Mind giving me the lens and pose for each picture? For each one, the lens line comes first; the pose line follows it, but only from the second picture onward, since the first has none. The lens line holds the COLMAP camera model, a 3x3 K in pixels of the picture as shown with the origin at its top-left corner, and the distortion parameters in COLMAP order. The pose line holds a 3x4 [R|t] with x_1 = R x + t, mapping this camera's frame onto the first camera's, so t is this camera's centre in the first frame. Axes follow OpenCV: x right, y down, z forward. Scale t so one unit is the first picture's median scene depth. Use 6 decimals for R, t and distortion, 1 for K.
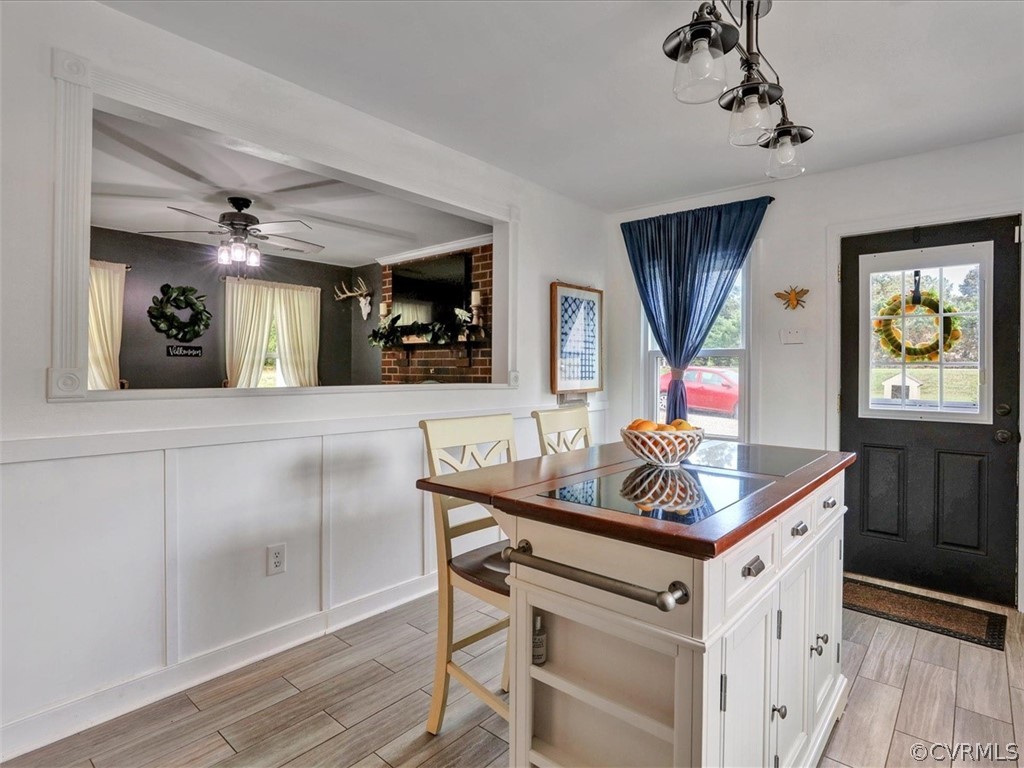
lens RADIAL K [[553.6, 0, 509.8], [0, 553.6, 373.9], [0, 0, 1]] dist [-0.020302, 0.002589]
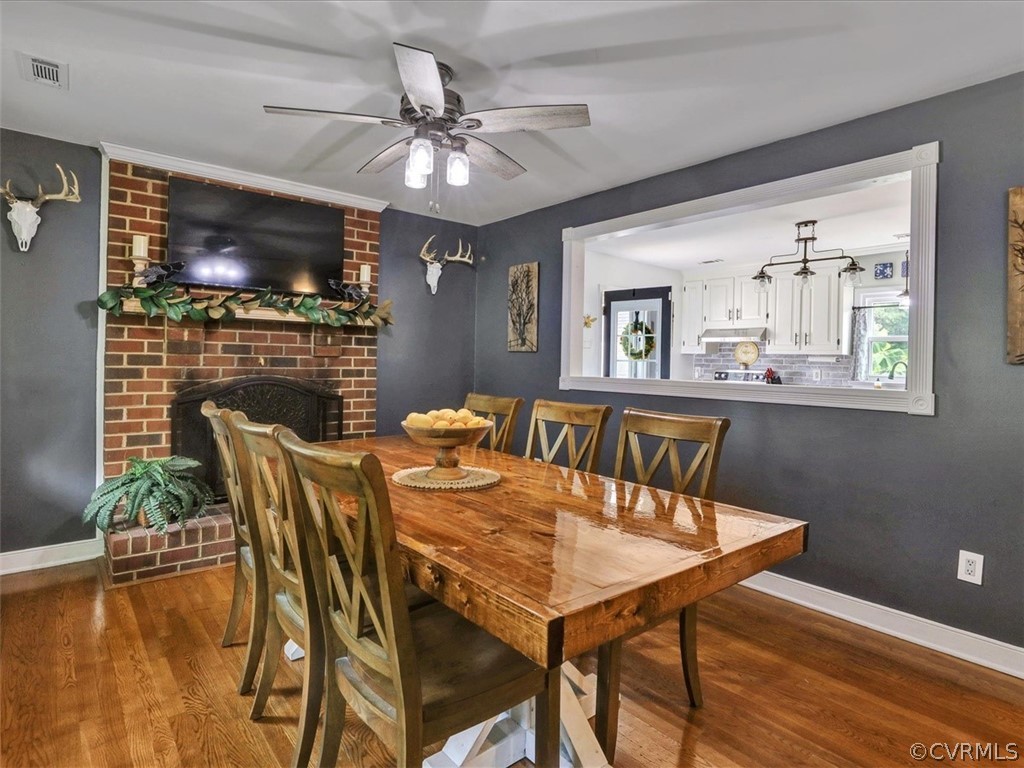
lens RADIAL K [[553.6, 0, 509.9], [0, 553.6, 358.5], [0, 0, 1]] dist [-0.020302, 0.002589]
pose [[0.164309, -0.002564, 0.986406, -0.803493], [-0.011162, 0.999928, 0.004458, -0.016566], [-0.986346, -0.011743, 0.164268, 0.636075]]
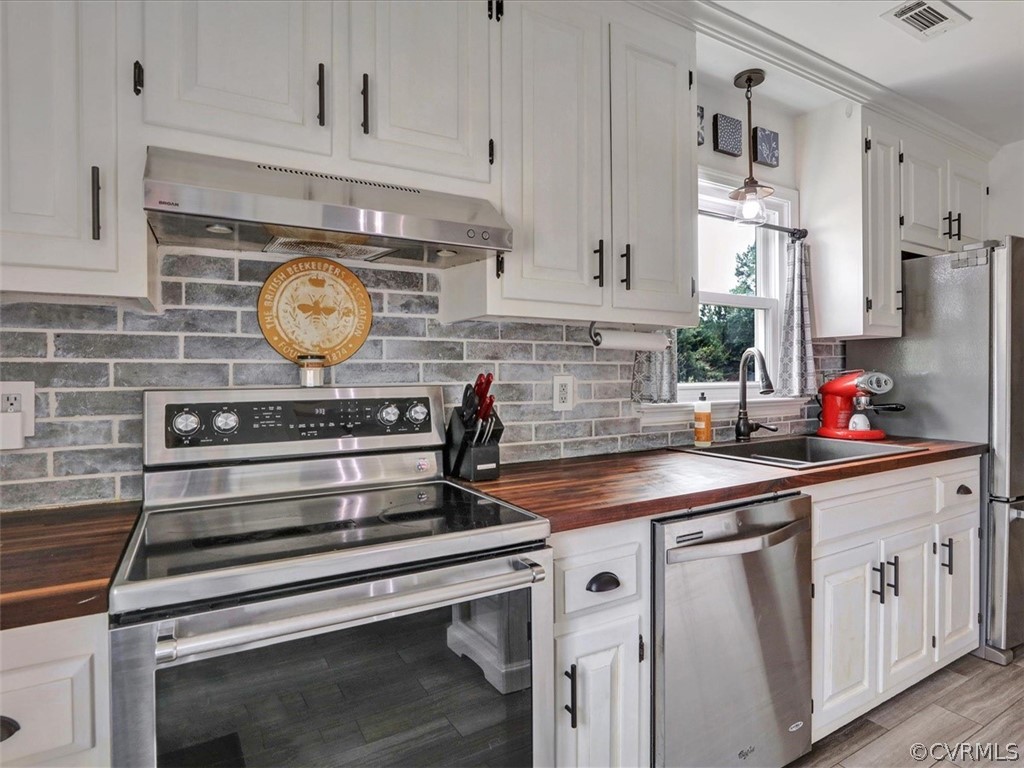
lens RADIAL K [[553.6, 0, 511.8], [0, 553.6, 378.2], [0, 0, 1]] dist [-0.020302, 0.002589]
pose [[-0.942205, -0.004639, 0.335006, 0.365862], [0.001391, 0.999841, 0.017756, 0.000222], [-0.335035, 0.017196, -0.942049, 0.545963]]
